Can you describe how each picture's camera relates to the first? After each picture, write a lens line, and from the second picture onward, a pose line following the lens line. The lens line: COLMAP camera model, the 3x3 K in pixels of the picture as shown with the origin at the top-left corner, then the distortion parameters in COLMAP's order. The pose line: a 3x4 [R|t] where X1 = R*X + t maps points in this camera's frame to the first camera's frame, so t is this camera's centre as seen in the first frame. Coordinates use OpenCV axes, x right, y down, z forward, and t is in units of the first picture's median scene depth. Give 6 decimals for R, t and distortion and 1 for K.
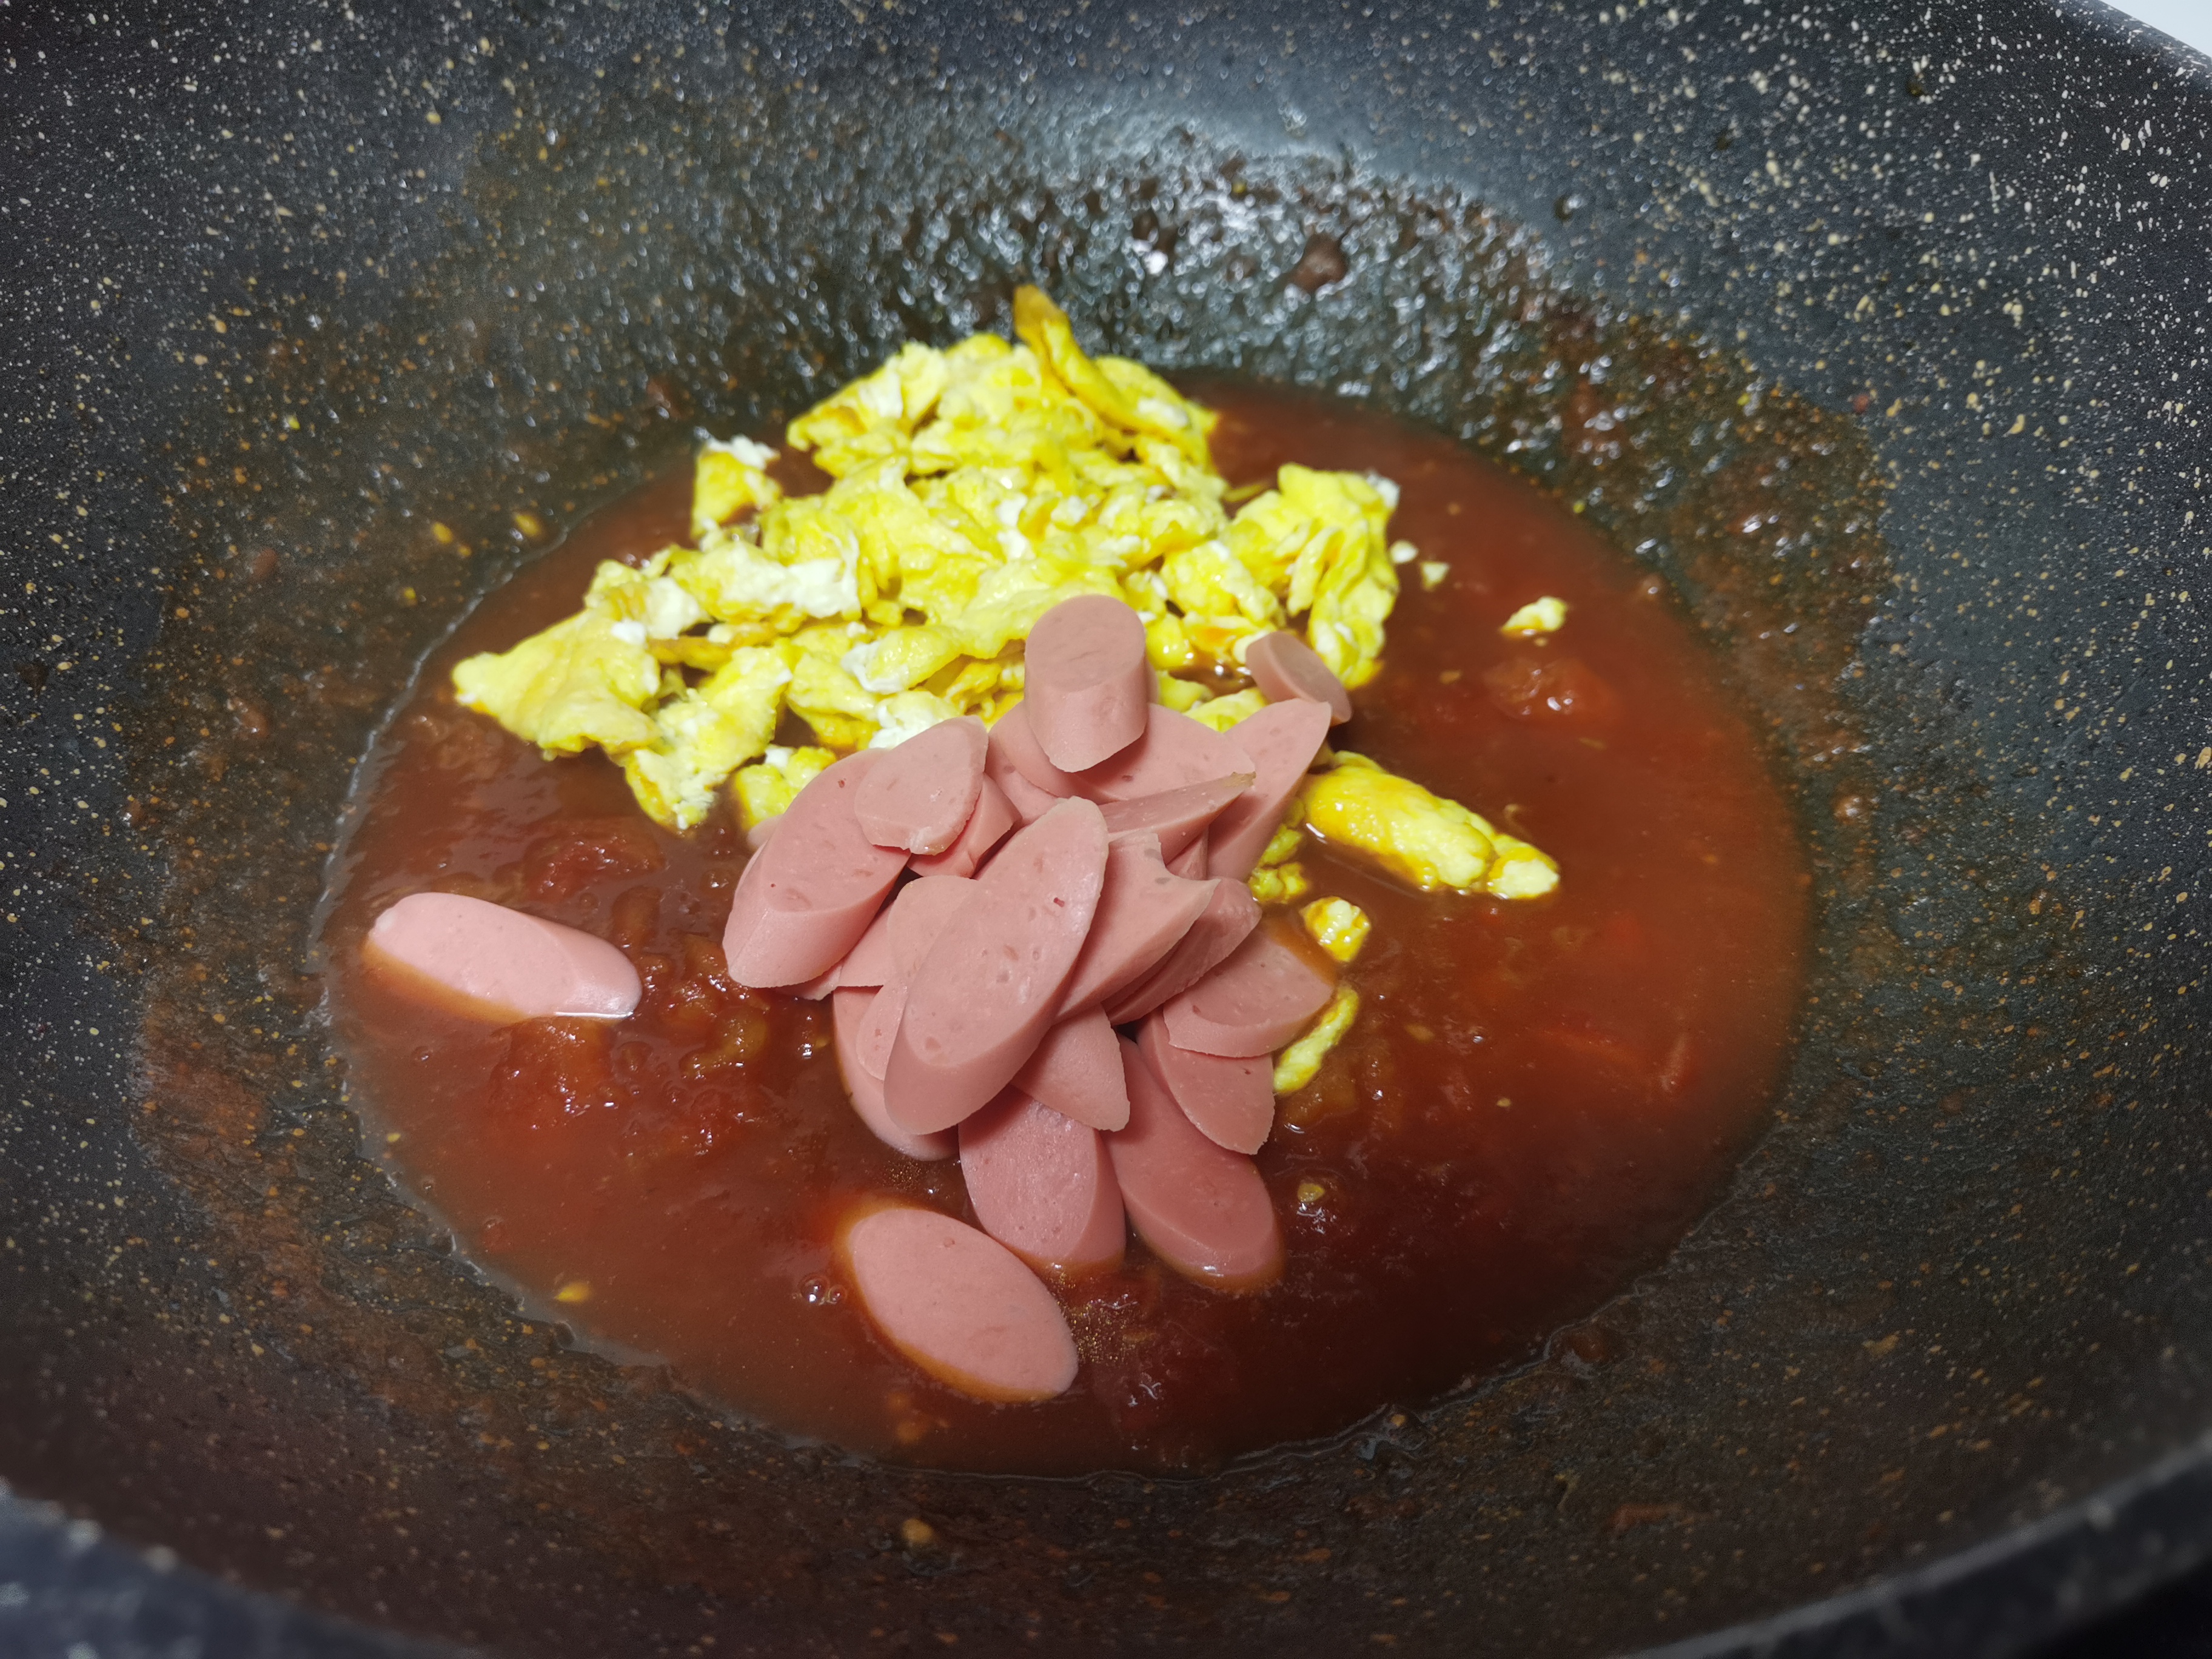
lens RADIAL K [[1786.7, 0, 1114.0], [0, 1786.7, 832.1], [0, 0, 1]] dist [-0.002982, 0.032935]
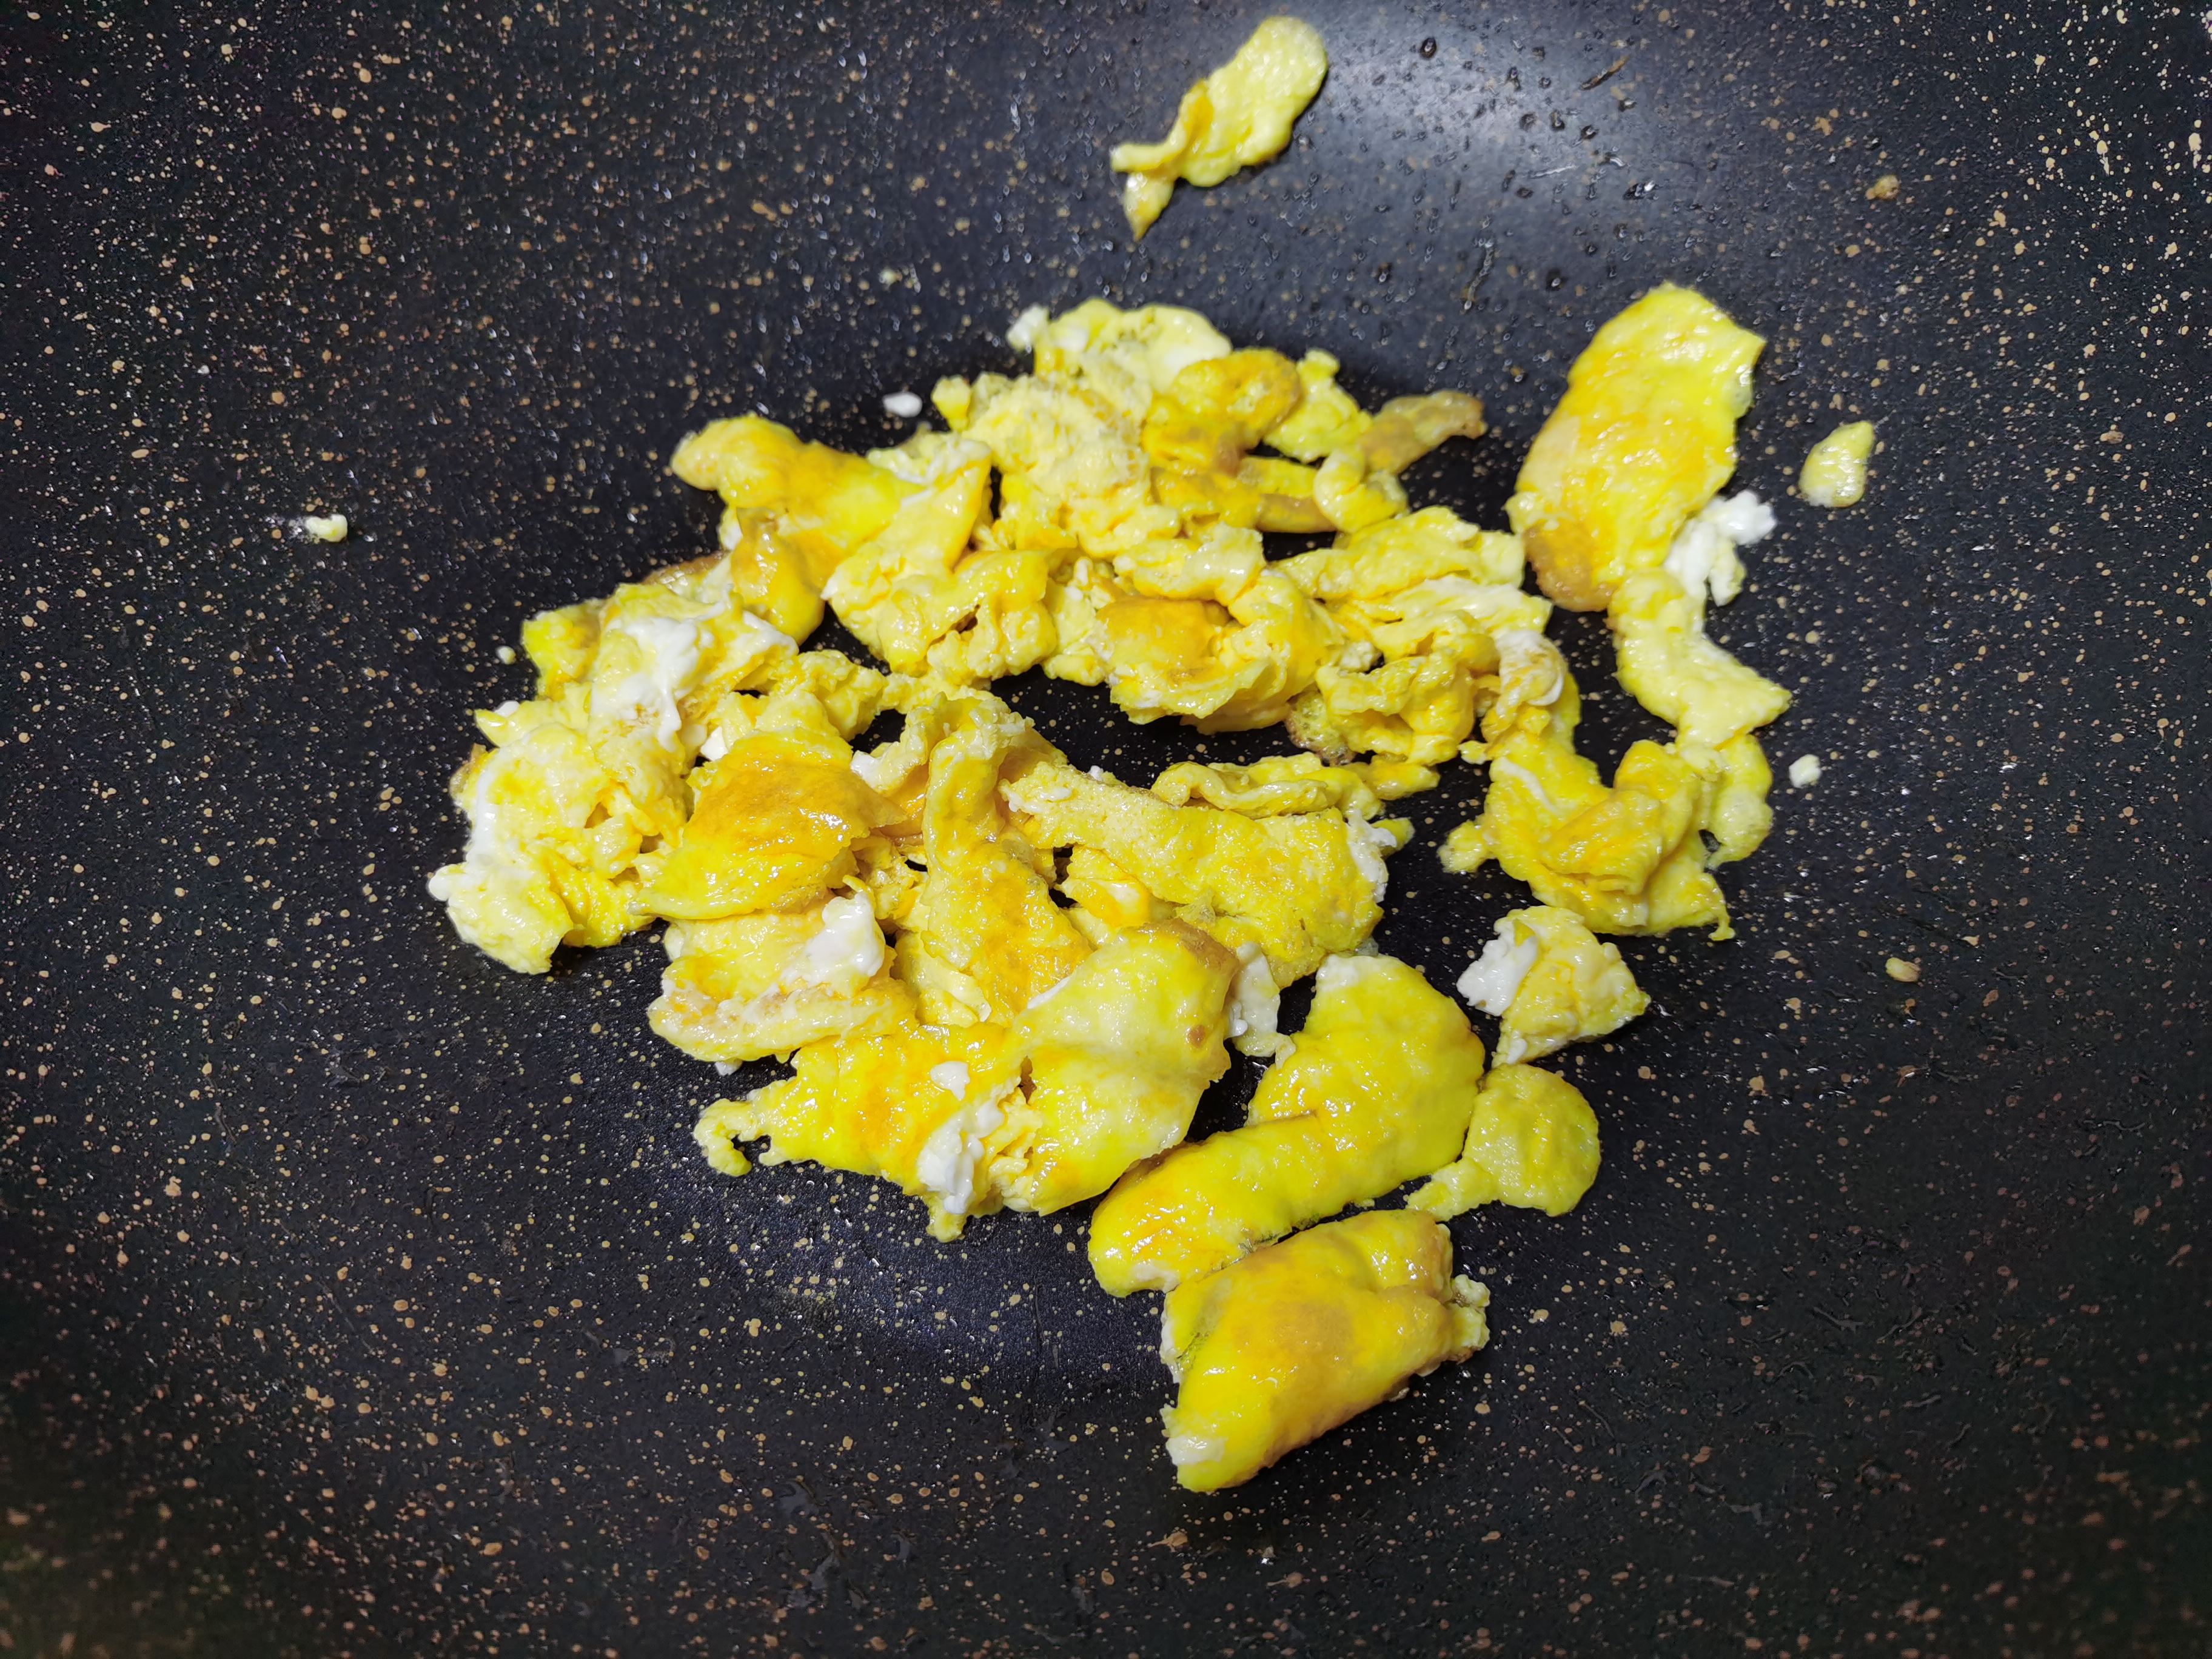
lens RADIAL K [[1786.7, 0, 1111.3], [0, 1786.7, 829.1], [0, 0, 1]] dist [-0.002982, 0.032935]
pose [[0.959721, 0.227259, -0.165191, 0.124323], [-0.187626, 0.956068, 0.225233, -0.191136], [0.209120, -0.185167, 0.960199, 0.105536]]
